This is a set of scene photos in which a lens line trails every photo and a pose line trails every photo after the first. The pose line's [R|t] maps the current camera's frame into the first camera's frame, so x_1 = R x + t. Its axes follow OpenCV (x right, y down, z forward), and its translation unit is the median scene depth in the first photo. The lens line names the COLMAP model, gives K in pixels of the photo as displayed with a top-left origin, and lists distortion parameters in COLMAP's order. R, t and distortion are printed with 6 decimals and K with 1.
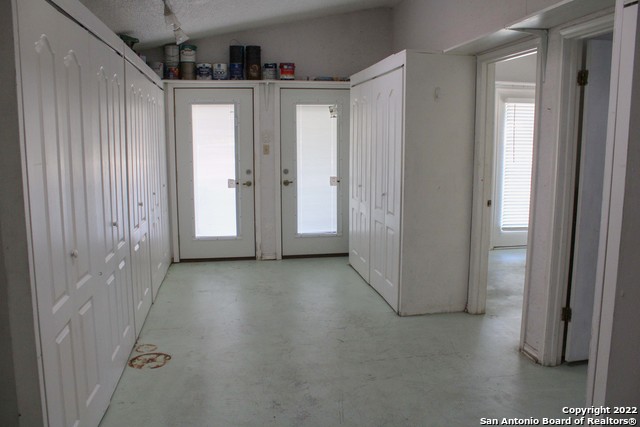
lens RADIAL K [[529.1, 0, 318.4], [0, 529.1, 213.6], [0, 0, 1]] dist [-0.163664, 0.138187]
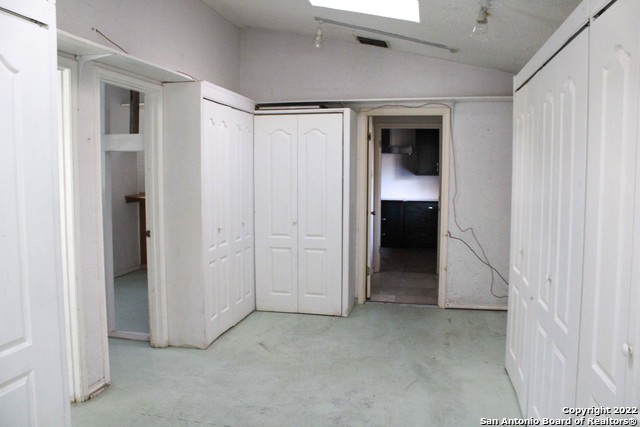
lens RADIAL K [[529.1, 0, 318.4], [0, 529.1, 213.6], [0, 0, 1]] dist [-0.163664, 0.138187]
pose [[-0.930329, -0.030759, 0.365433, -0.369030], [0.048271, 0.977535, 0.205171, -0.265658], [-0.363534, 0.208517, -0.907945, 1.922540]]
